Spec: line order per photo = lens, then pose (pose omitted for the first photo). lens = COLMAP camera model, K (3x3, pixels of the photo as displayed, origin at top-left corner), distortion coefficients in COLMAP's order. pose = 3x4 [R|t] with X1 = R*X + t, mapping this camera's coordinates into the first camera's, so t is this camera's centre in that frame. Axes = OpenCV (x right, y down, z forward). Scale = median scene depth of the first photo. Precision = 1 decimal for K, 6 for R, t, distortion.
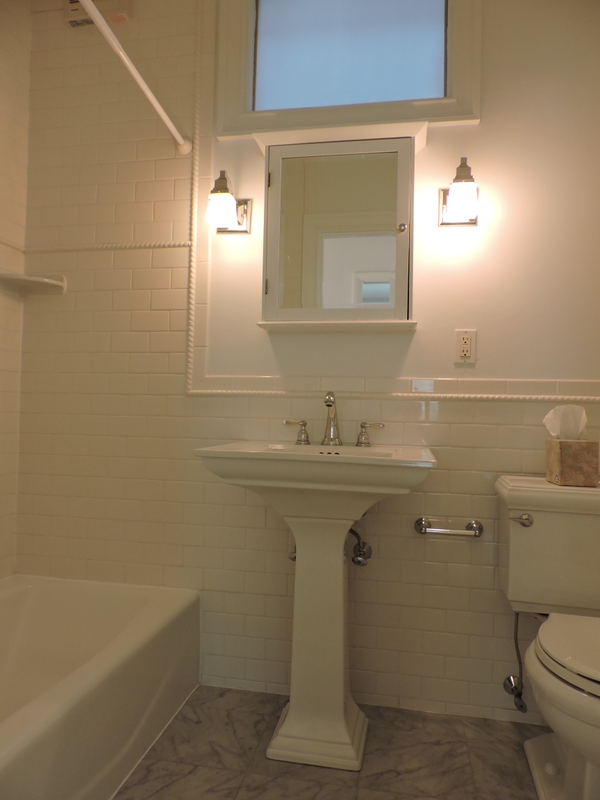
lens RADIAL K [[568.1, 0, 299.3], [0, 568.1, 397.6], [0, 0, 1]] dist [-0.016887, -0.000930]
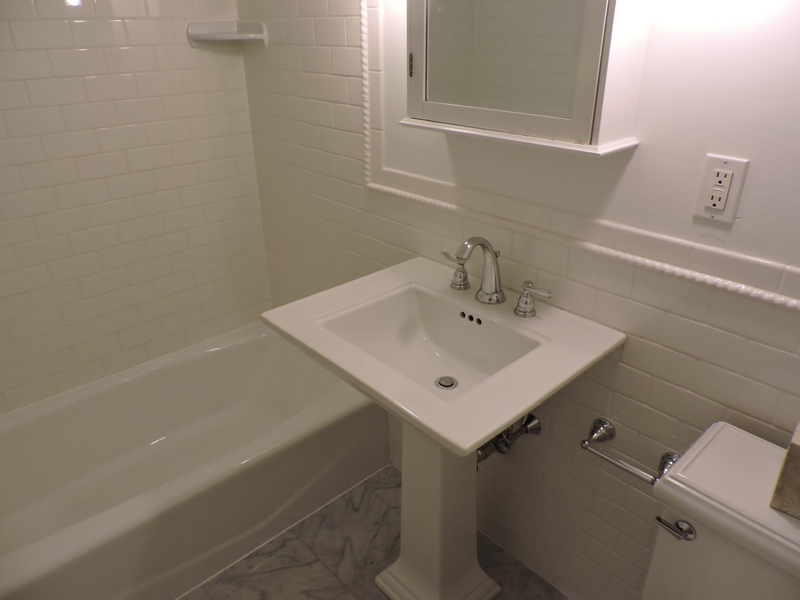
lens RADIAL K [[568.1, 0, 402.1], [0, 568.1, 303.2], [0, 0, 1]] dist [-0.016887, -0.000930]
pose [[0.813368, 0.235028, -0.532161, 0.357857], [0.020572, 0.902566, 0.430060, -0.228630], [0.581386, -0.360744, 0.729283, 0.398298]]
